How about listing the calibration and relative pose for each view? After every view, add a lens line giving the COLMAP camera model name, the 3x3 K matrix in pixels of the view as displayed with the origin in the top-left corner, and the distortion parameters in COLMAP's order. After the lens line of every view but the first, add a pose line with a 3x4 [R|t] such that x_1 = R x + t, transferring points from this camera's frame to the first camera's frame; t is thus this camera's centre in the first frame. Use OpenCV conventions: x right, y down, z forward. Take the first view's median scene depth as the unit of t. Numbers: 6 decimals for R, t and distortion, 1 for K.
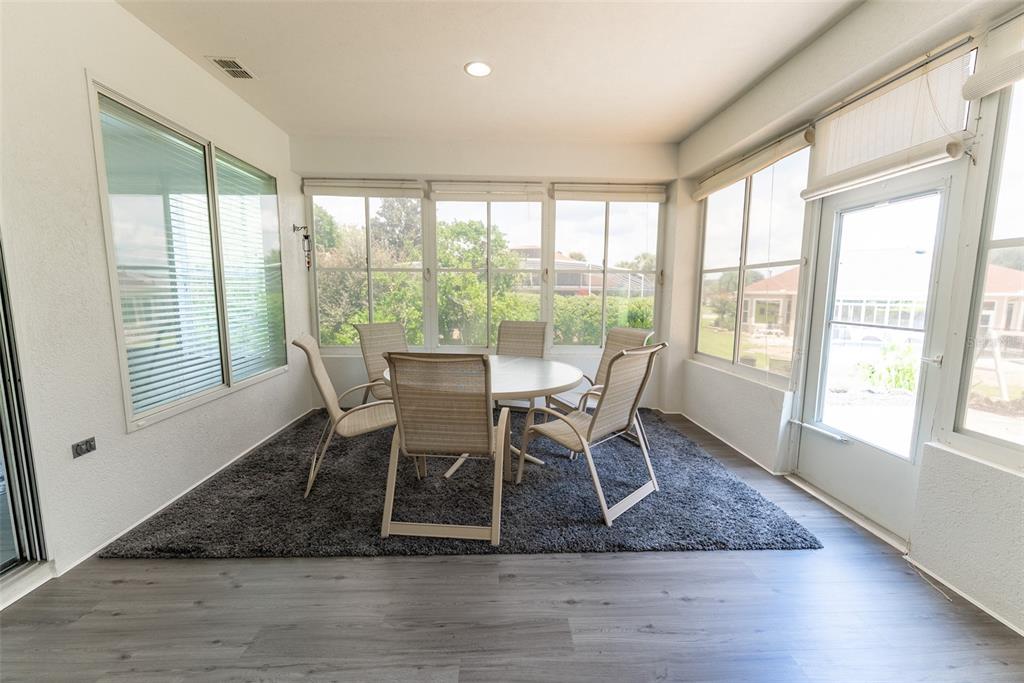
lens RADIAL K [[410.7, 0, 514.0], [0, 410.7, 344.7], [0, 0, 1]] dist [-0.002398, -0.001219]
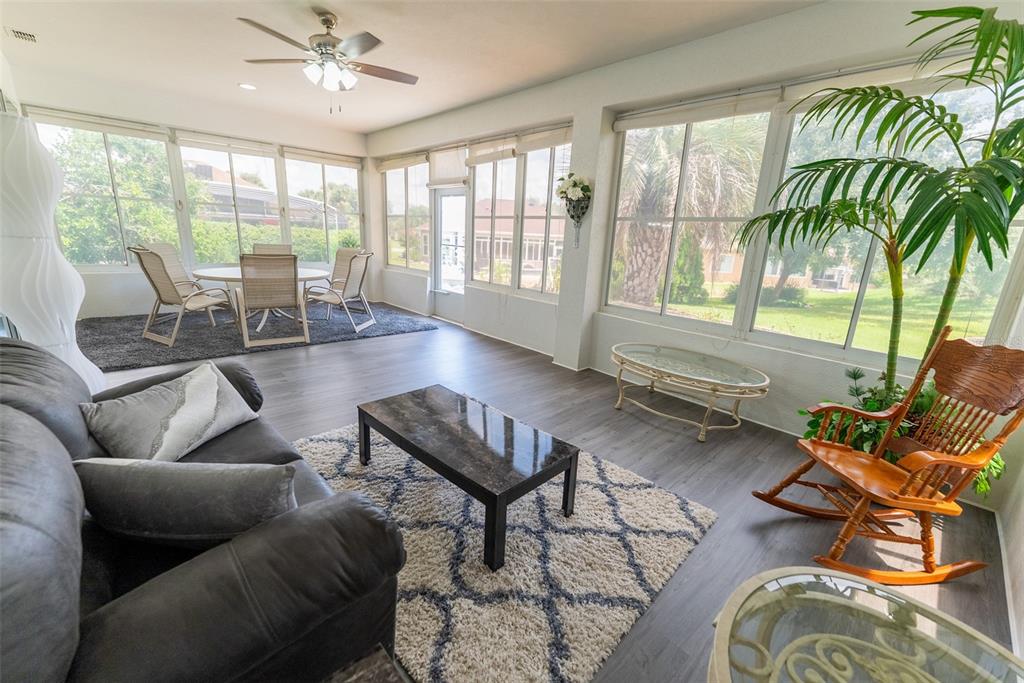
lens RADIAL K [[410.7, 0, 513.6], [0, 410.7, 339.9], [0, 0, 1]] dist [-0.002398, -0.001219]
pose [[0.758208, -0.134253, 0.638041, -0.321005], [0.039963, 0.986301, 0.160042, 0.083671], [-0.650787, -0.095847, 0.753186, -0.724413]]
